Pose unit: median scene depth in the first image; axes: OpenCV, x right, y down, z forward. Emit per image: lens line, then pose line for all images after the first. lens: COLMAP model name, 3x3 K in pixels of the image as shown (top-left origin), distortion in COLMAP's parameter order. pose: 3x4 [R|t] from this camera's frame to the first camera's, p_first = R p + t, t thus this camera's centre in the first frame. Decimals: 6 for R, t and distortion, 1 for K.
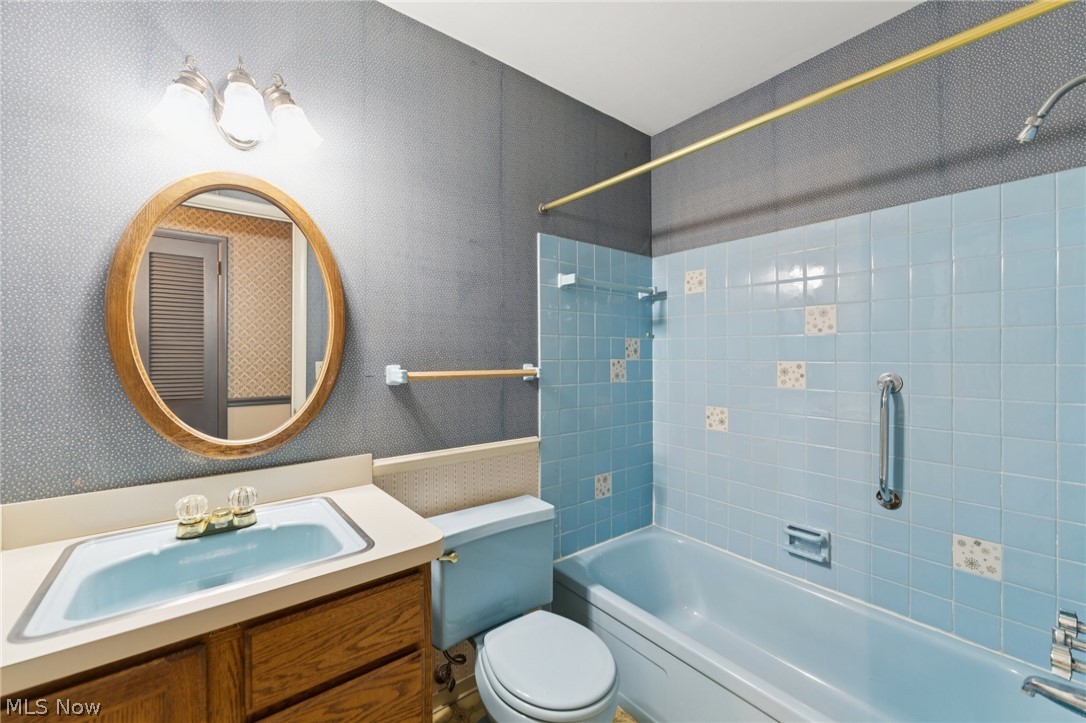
lens RADIAL K [[434.0, 0, 543.7], [0, 434.0, 360.8], [0, 0, 1]] dist [-0.002504, -0.000219]
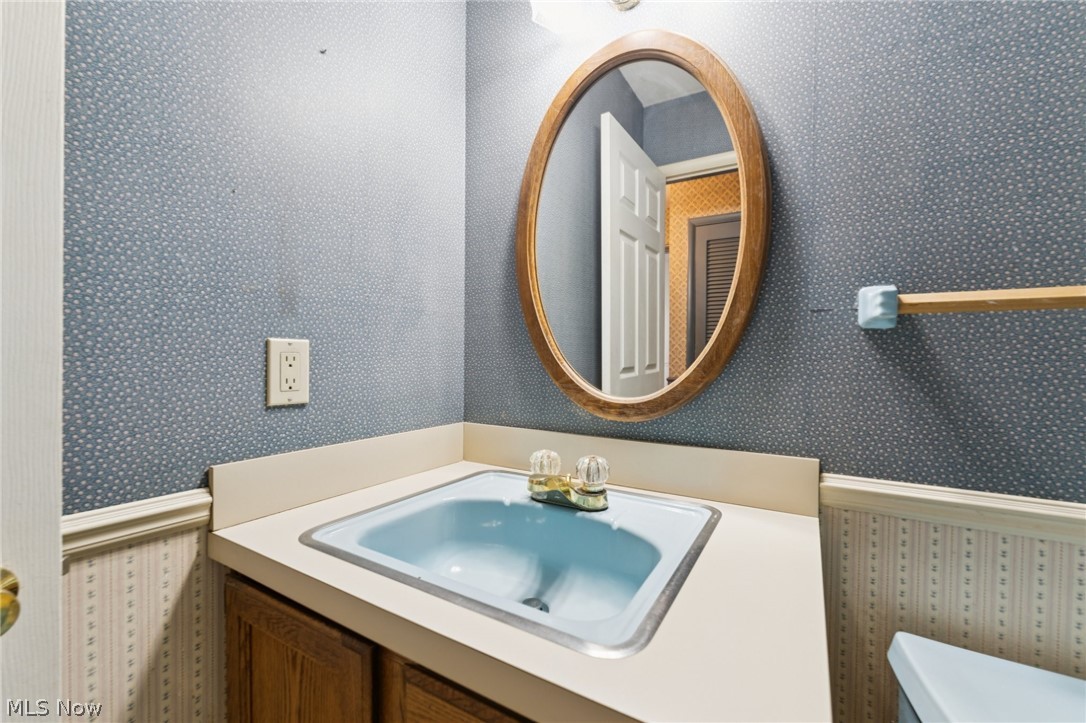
lens RADIAL K [[434.0, 0, 552.8], [0, 434.0, 364.4], [0, 0, 1]] dist [-0.002504, -0.000219]
pose [[0.351473, 0.024118, -0.935887, -0.032361], [-0.013925, 0.999692, 0.020532, 0.115475], [0.936095, 0.005816, 0.351700, 0.639357]]
